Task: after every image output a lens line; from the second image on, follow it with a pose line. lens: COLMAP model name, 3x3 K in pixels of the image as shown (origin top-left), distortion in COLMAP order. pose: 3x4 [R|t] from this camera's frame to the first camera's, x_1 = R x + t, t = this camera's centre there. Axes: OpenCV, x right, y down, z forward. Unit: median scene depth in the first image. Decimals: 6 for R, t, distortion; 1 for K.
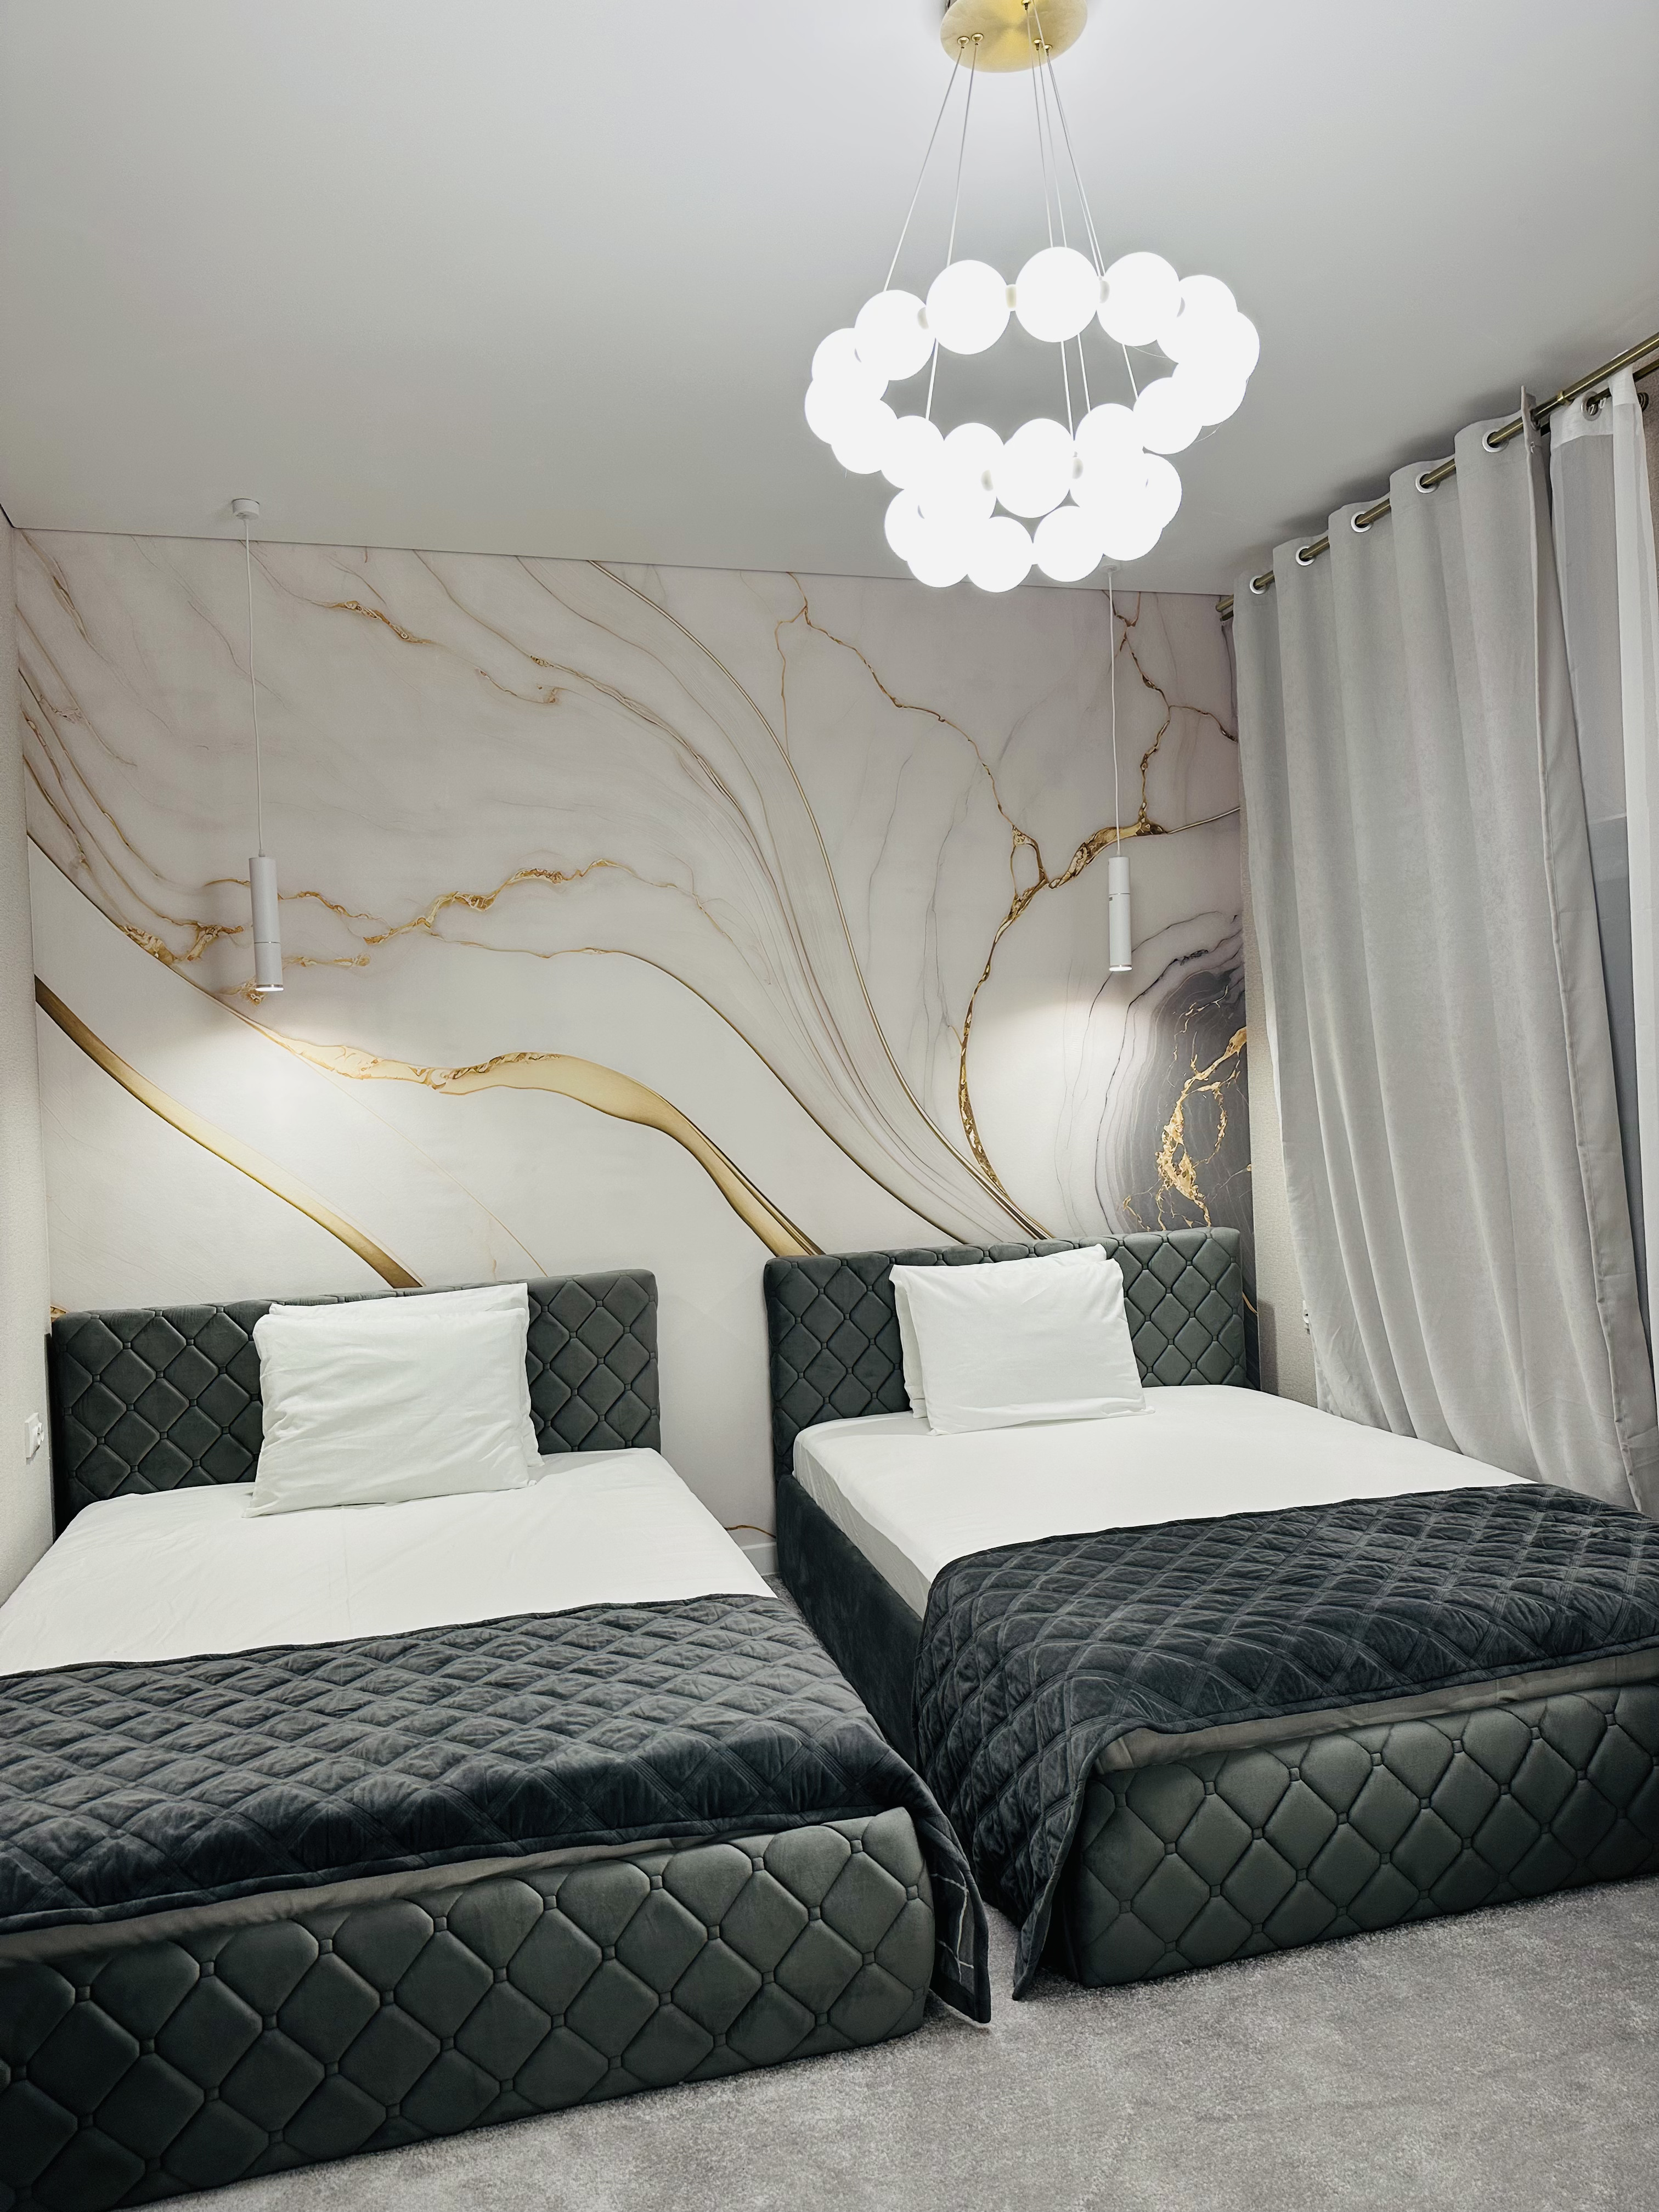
lens RADIAL K [[1601.2, 0, 829.5], [0, 1601.2, 1106.0], [0, 0, 1]] dist [0.065228, -0.088235]
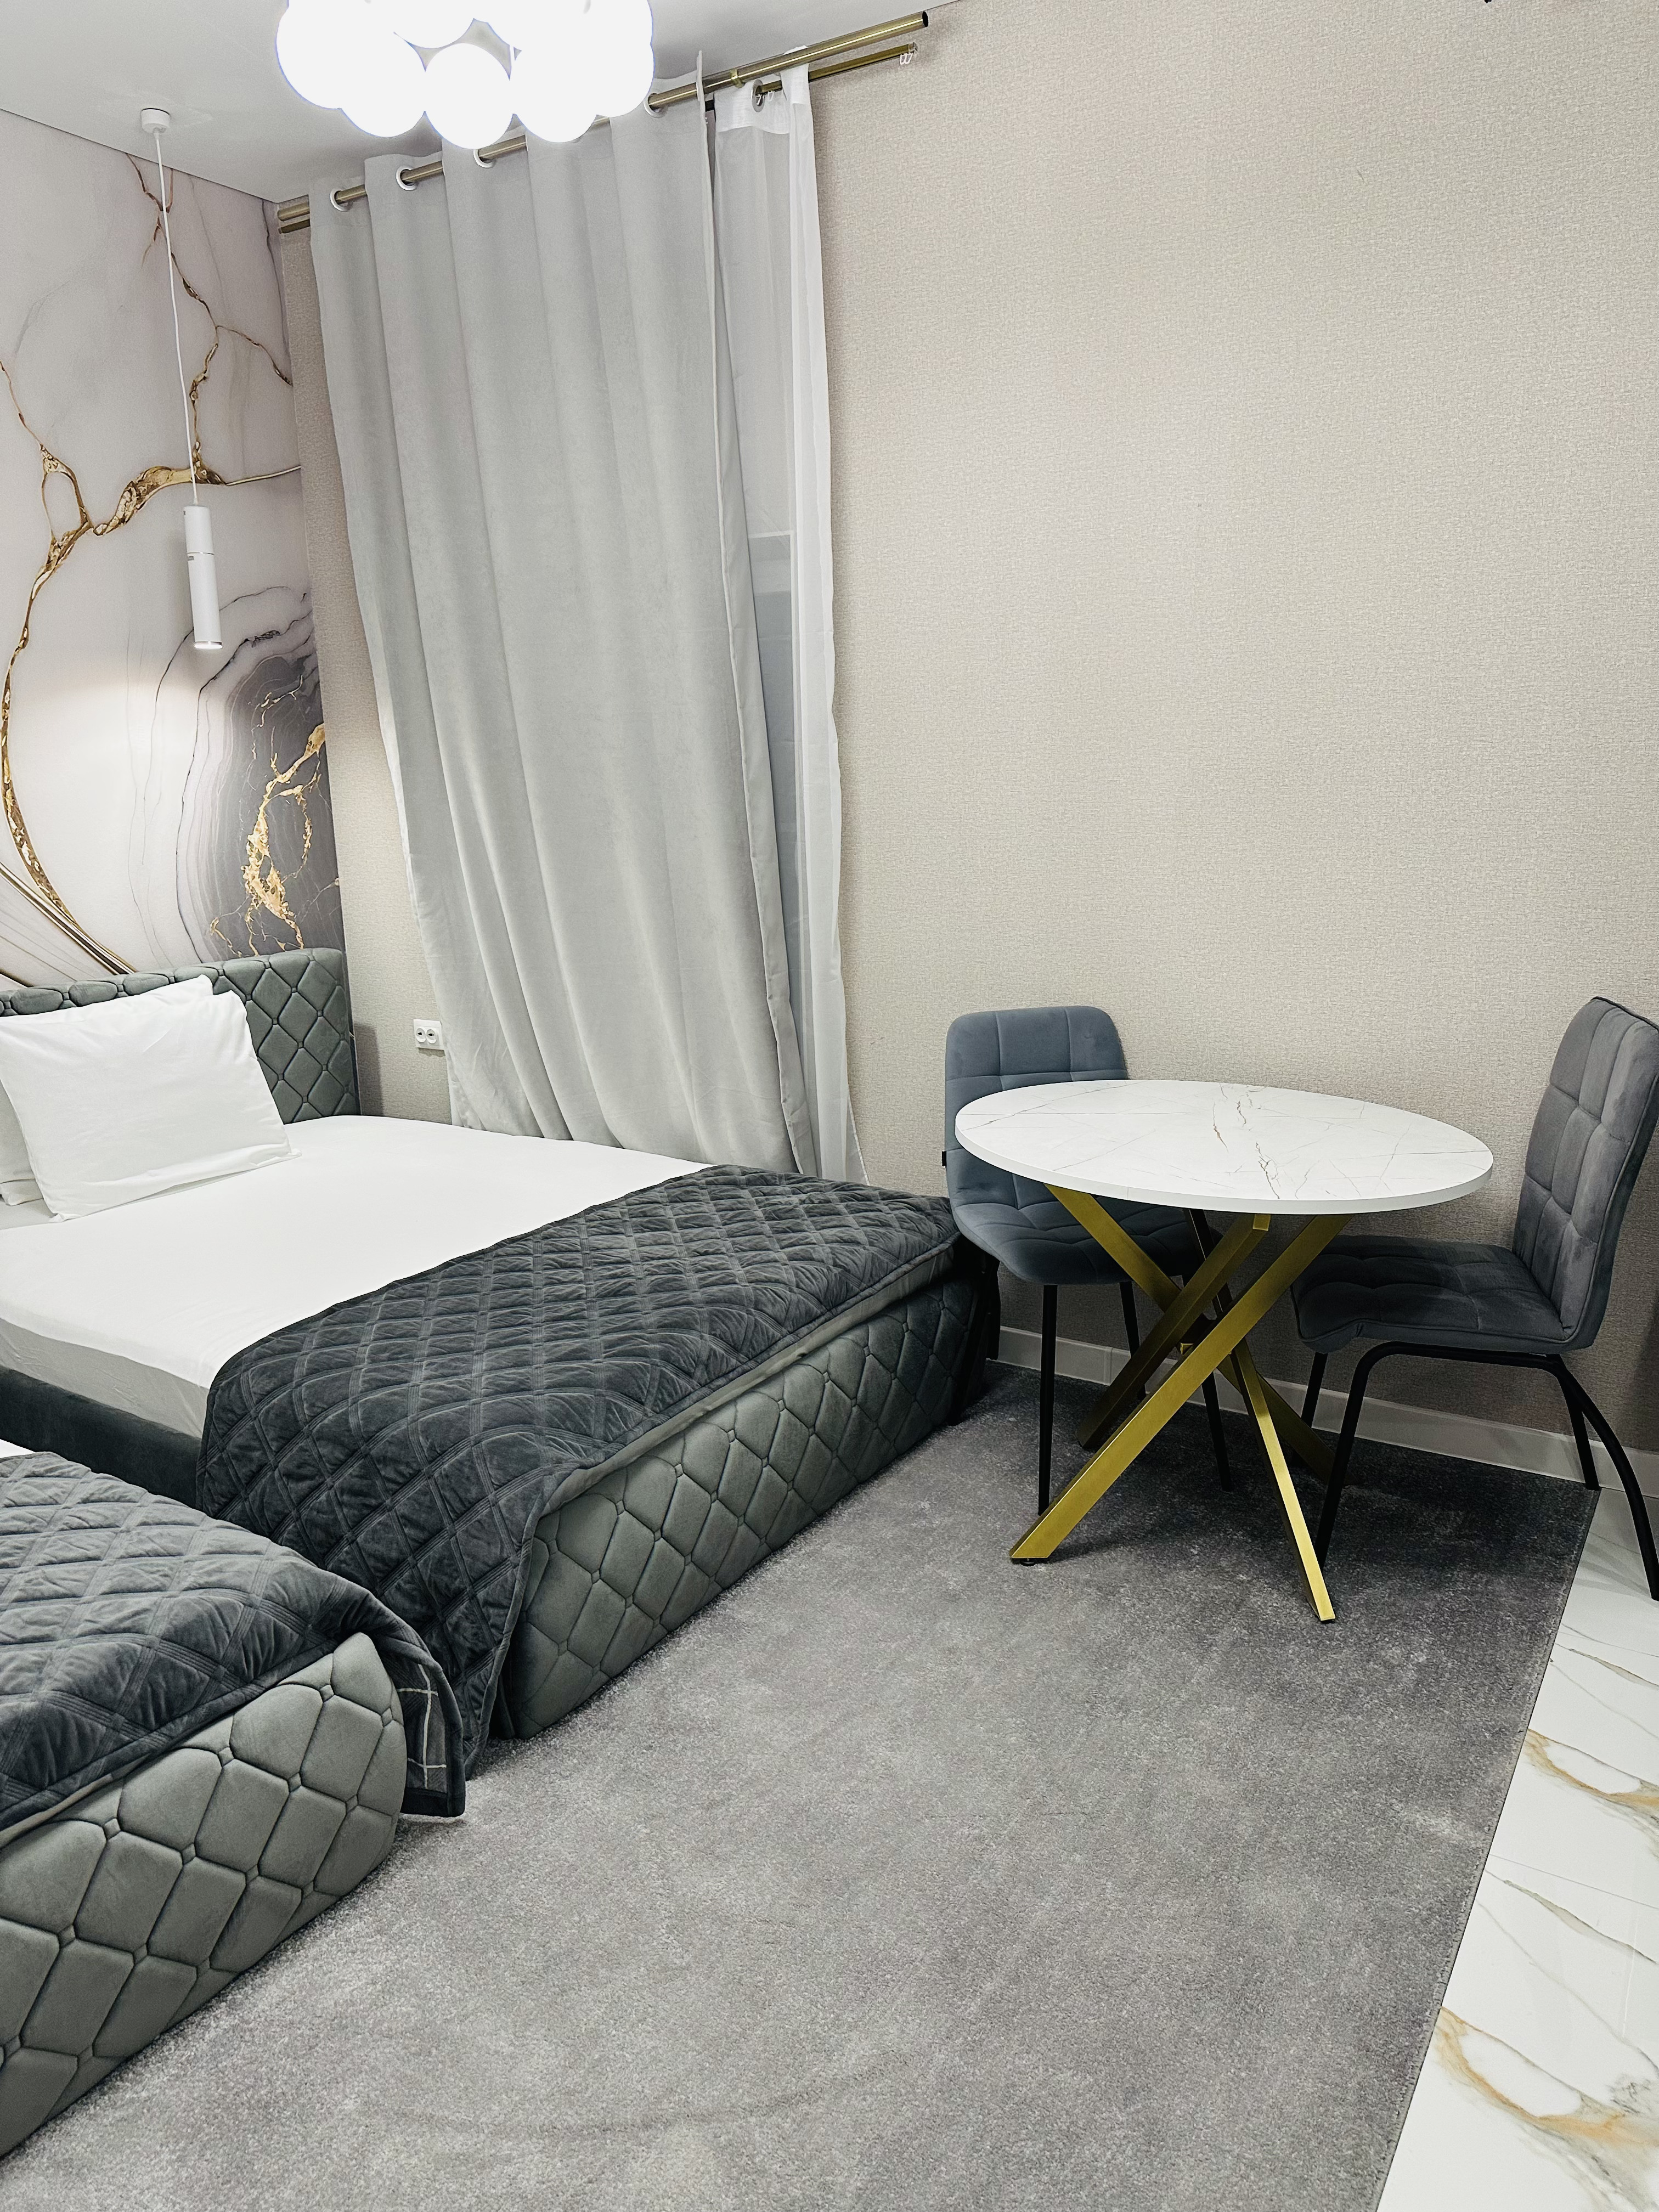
lens RADIAL K [[1601.2, 0, 829.5], [0, 1601.2, 1106.0], [0, 0, 1]] dist [0.065228, -0.088235]
pose [[0.724486, -0.121680, 0.678465, -0.246816], [-0.001839, 0.983951, 0.178431, -0.000436], [-0.689288, -0.130519, 0.712634, 0.182915]]
